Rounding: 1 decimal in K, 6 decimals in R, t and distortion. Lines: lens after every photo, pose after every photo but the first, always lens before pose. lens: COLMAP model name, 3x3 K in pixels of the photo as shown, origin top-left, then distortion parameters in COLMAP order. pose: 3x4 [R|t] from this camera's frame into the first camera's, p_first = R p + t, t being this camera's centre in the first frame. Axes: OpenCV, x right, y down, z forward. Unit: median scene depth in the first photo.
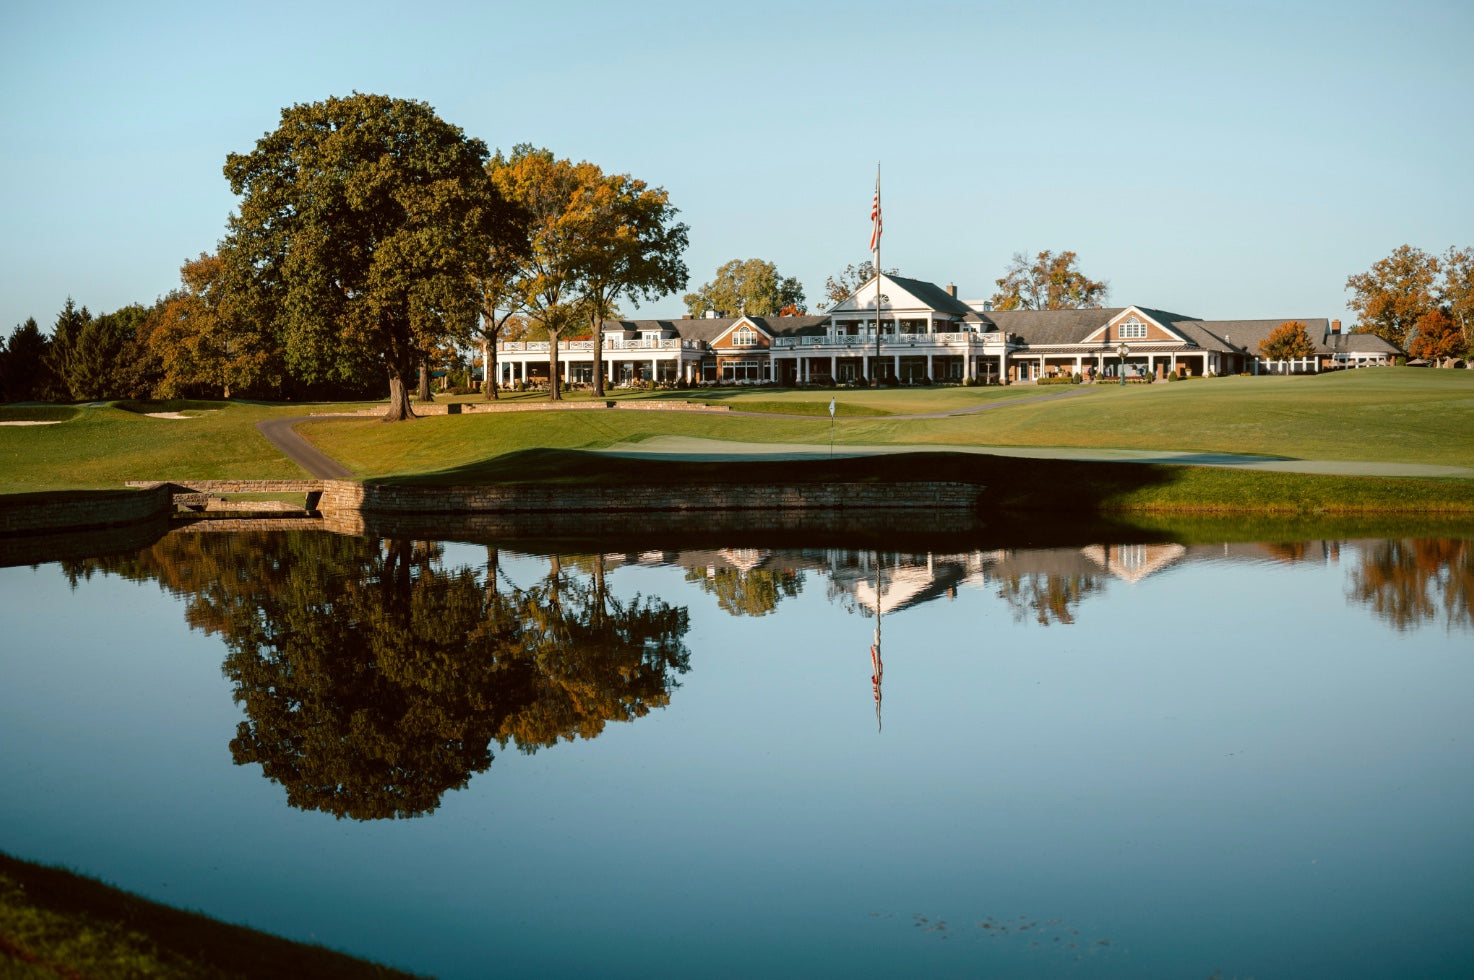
lens RADIAL K [[2147.9, 0, 738.4], [0, 2147.9, 489.9], [0, 0, 1]] dist [0.054710, 0.000000]
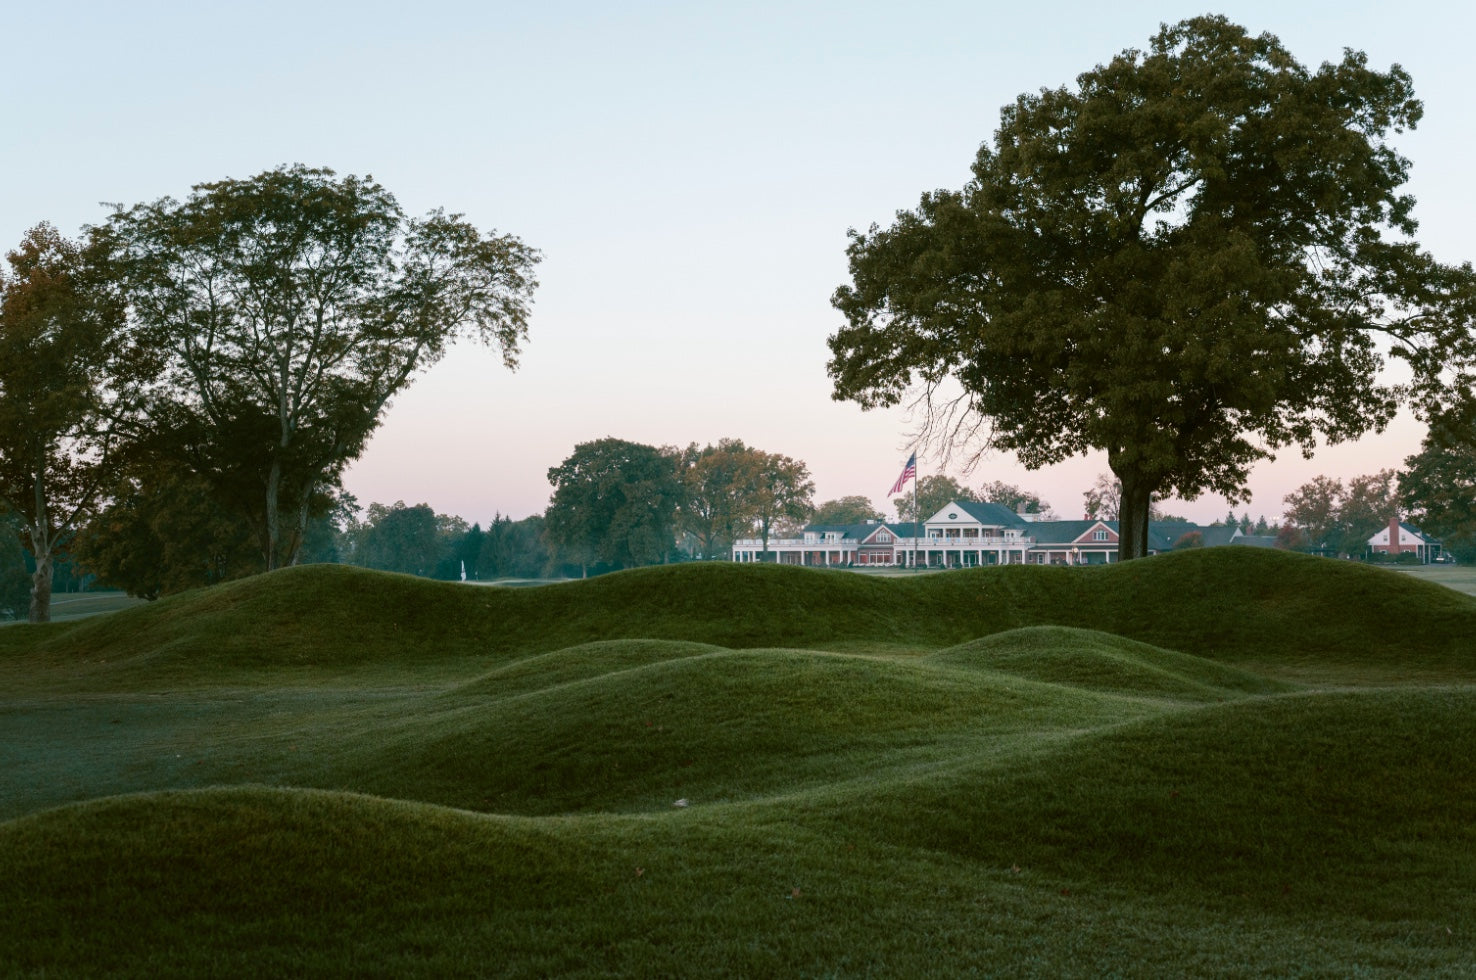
lens RADIAL K [[2150.8, 0, 736.6], [0, 2150.8, 489.3], [0, 0, 1]] dist [0.054710, 0.000000]
pose [[0.976787, -0.005981, -0.214131, 0.262223], [-0.007711, 0.997981, -0.063049, -0.003059], [0.214076, 0.063237, 0.974768, -0.672948]]
